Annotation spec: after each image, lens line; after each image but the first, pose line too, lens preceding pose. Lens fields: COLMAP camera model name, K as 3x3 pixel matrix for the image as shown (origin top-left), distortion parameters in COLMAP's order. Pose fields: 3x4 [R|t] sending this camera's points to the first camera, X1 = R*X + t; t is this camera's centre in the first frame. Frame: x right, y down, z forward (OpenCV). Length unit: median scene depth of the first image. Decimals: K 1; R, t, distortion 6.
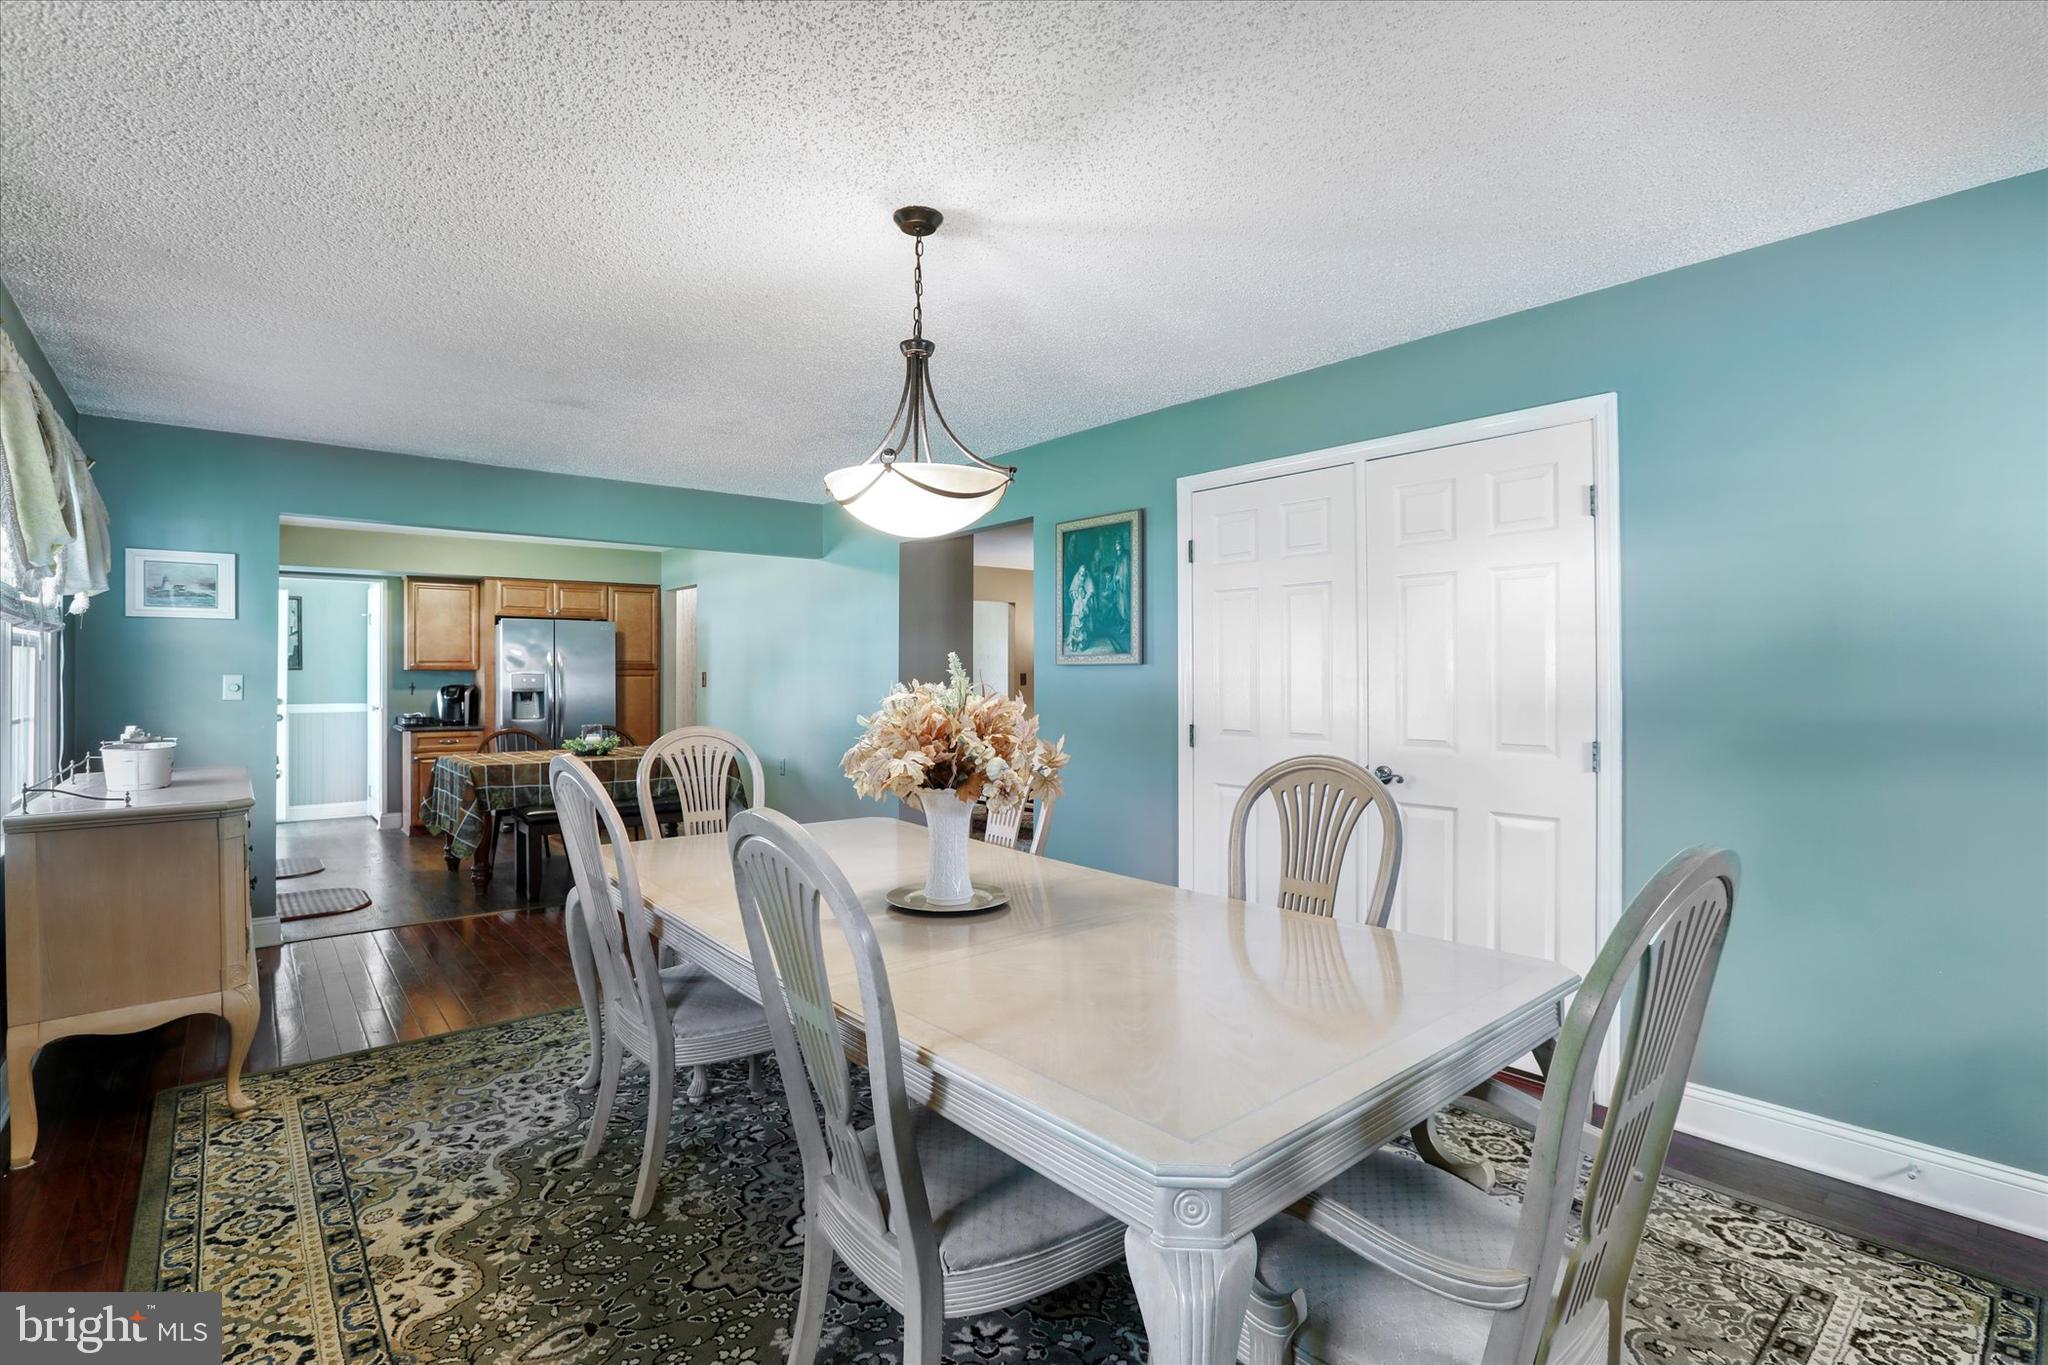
lens RADIAL K [[932.8, 0, 1014.3], [0, 932.8, 665.9], [0, 0, 1]] dist [-0.040606, 0.008536]
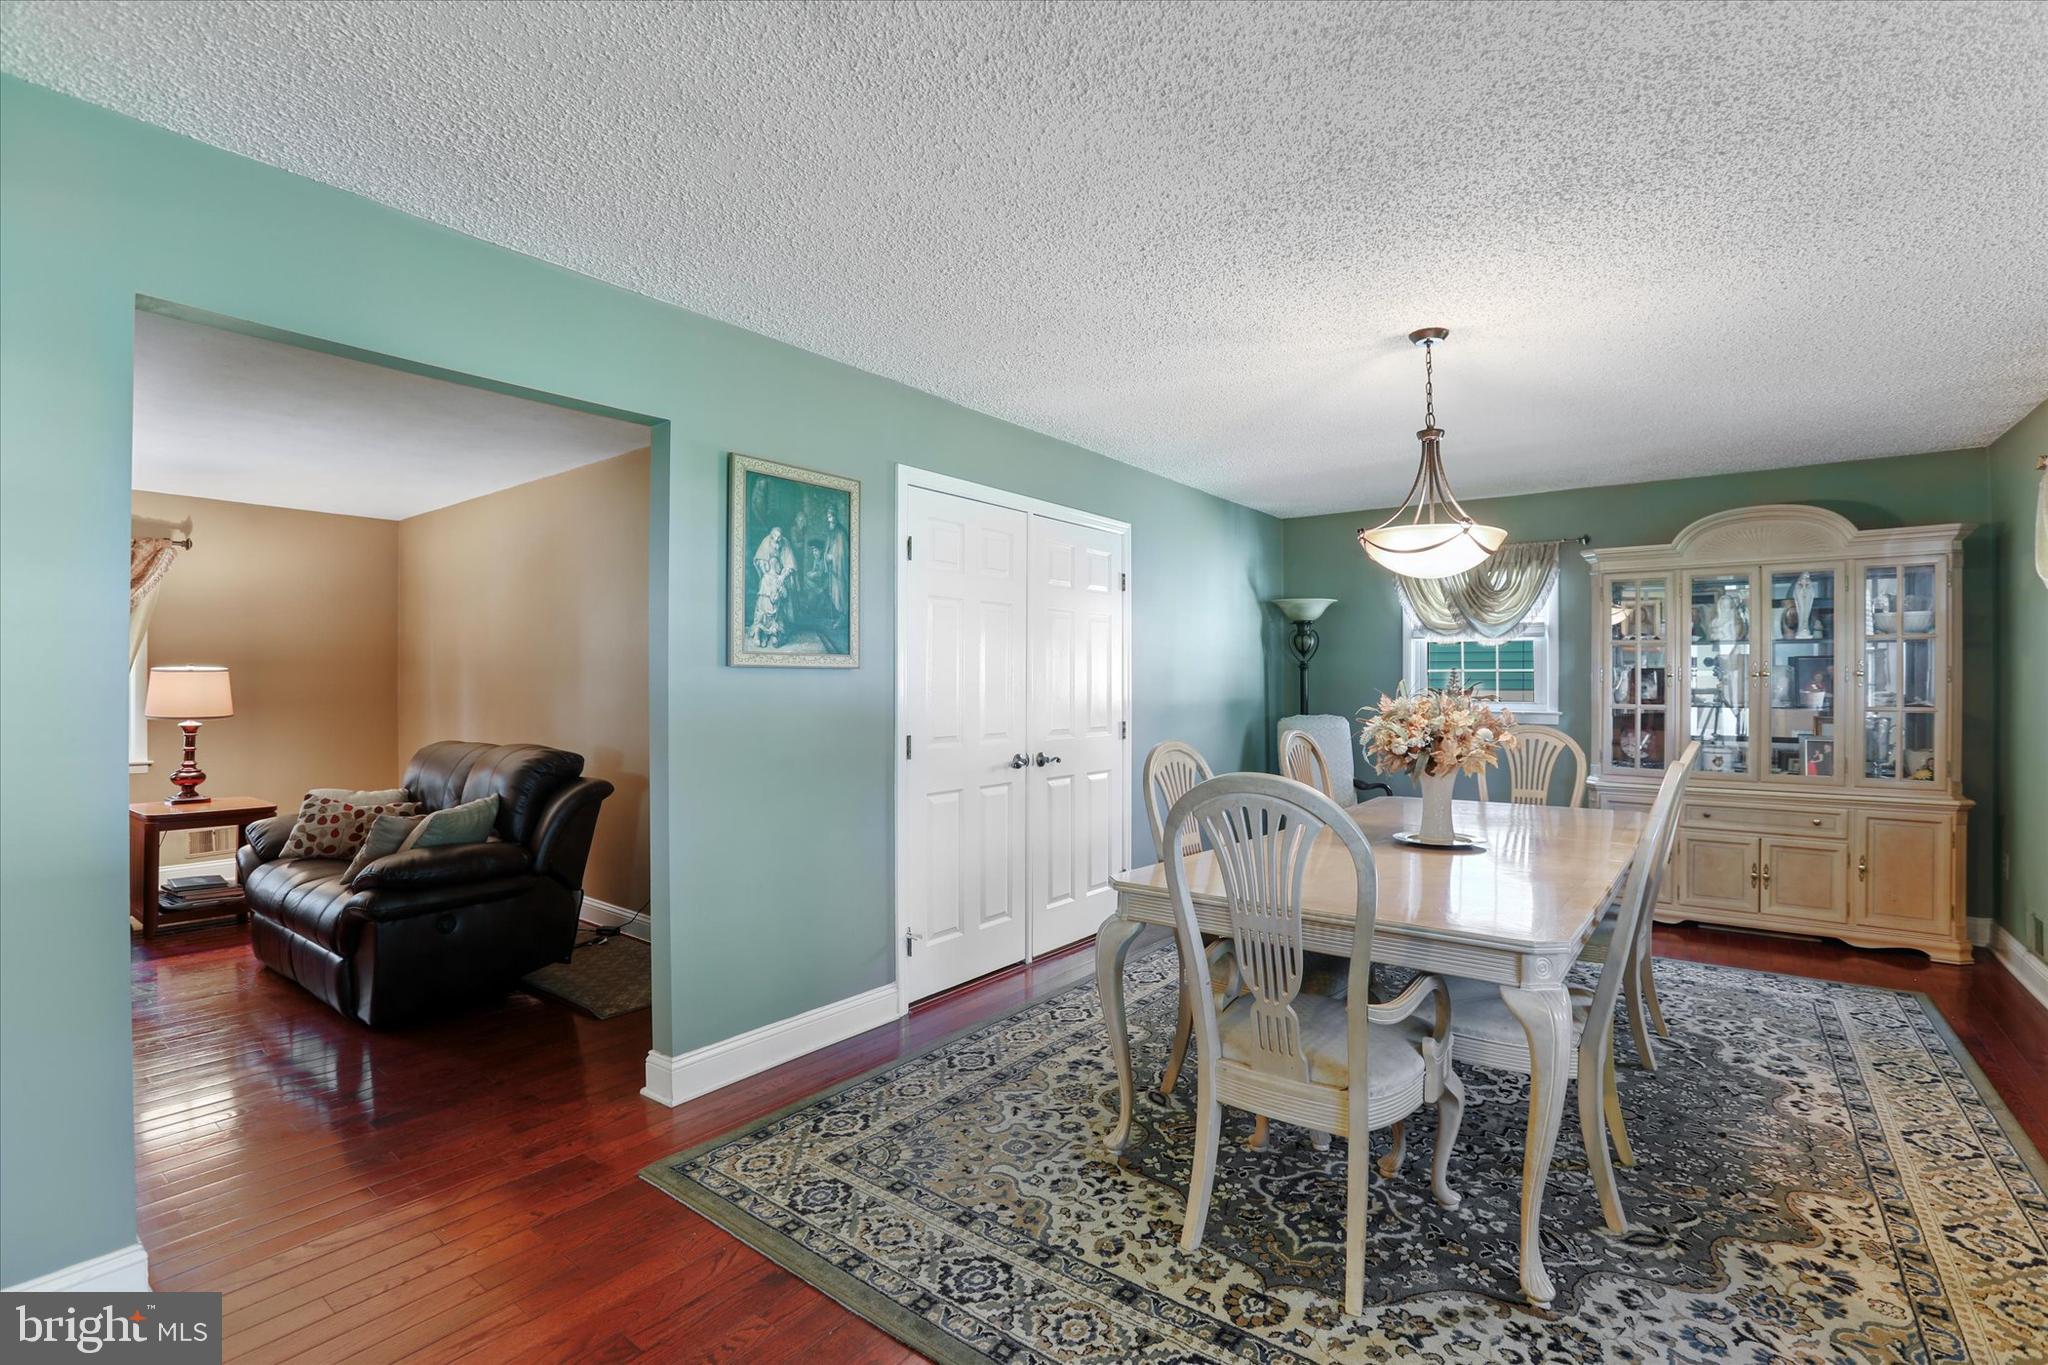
lens RADIAL K [[932.8, 0, 1029.1], [0, 932.8, 670.0], [0, 0, 1]] dist [-0.040606, 0.008536]
pose [[-0.215186, 0.013903, 0.976474, -1.125084], [-0.014353, 0.999746, -0.017397, 0.018620], [-0.976468, -0.017759, -0.214932, 1.639179]]
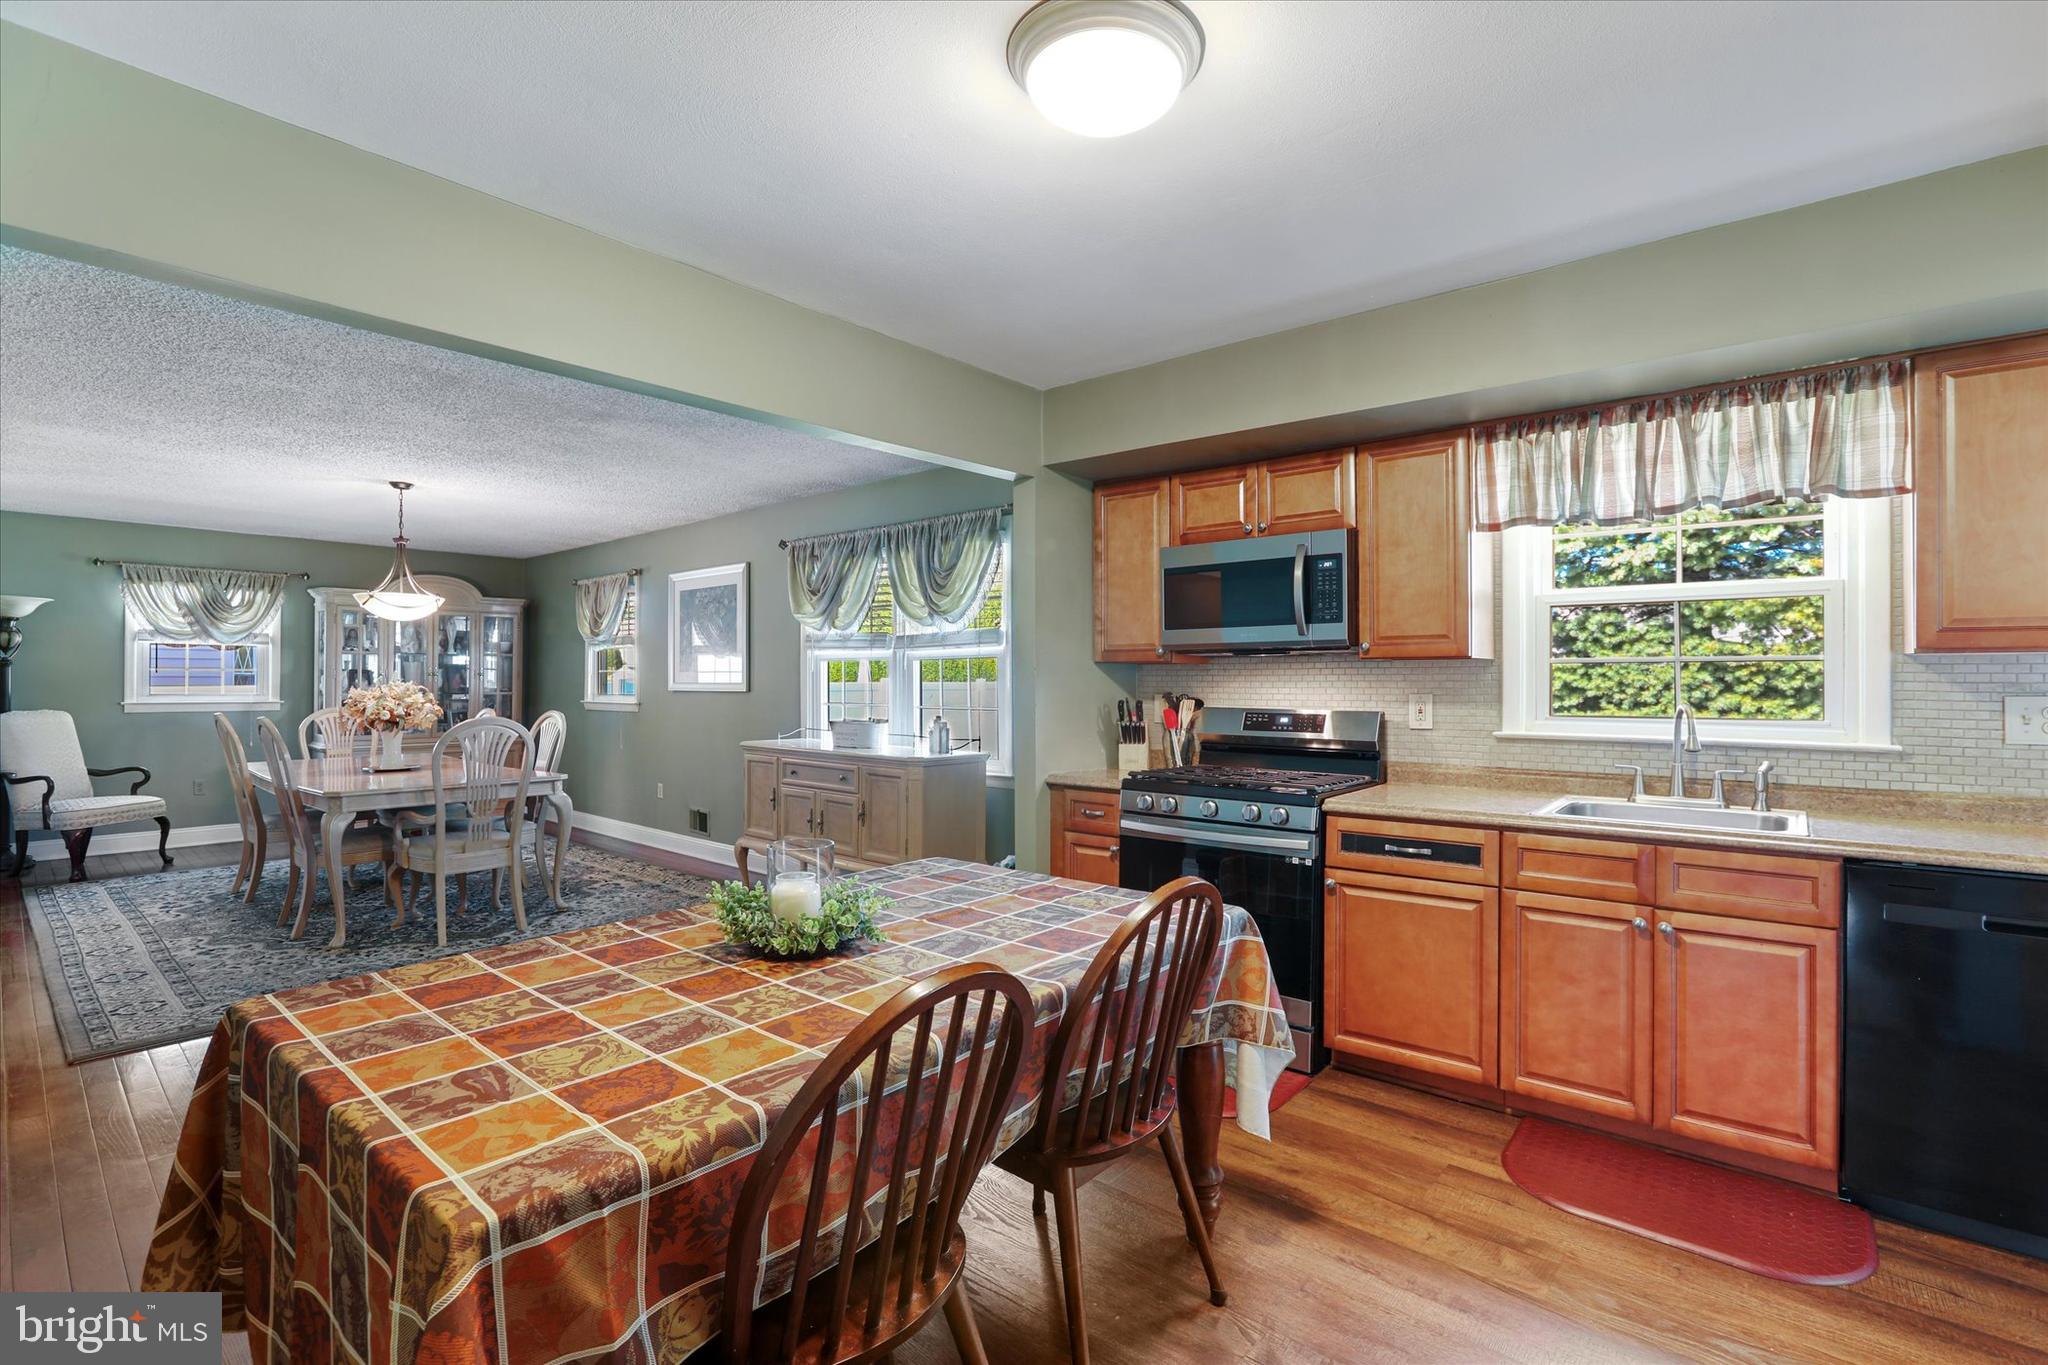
lens RADIAL K [[932.8, 0, 1036.8], [0, 932.8, 683.4], [0, 0, 1]] dist [-0.040606, 0.008536]
pose [[-0.985351, 0.001399, -0.170534, -1.185617], [0.003136, 0.999946, -0.009916, 0.043197], [0.170511, -0.010305, -0.985302, 3.218167]]
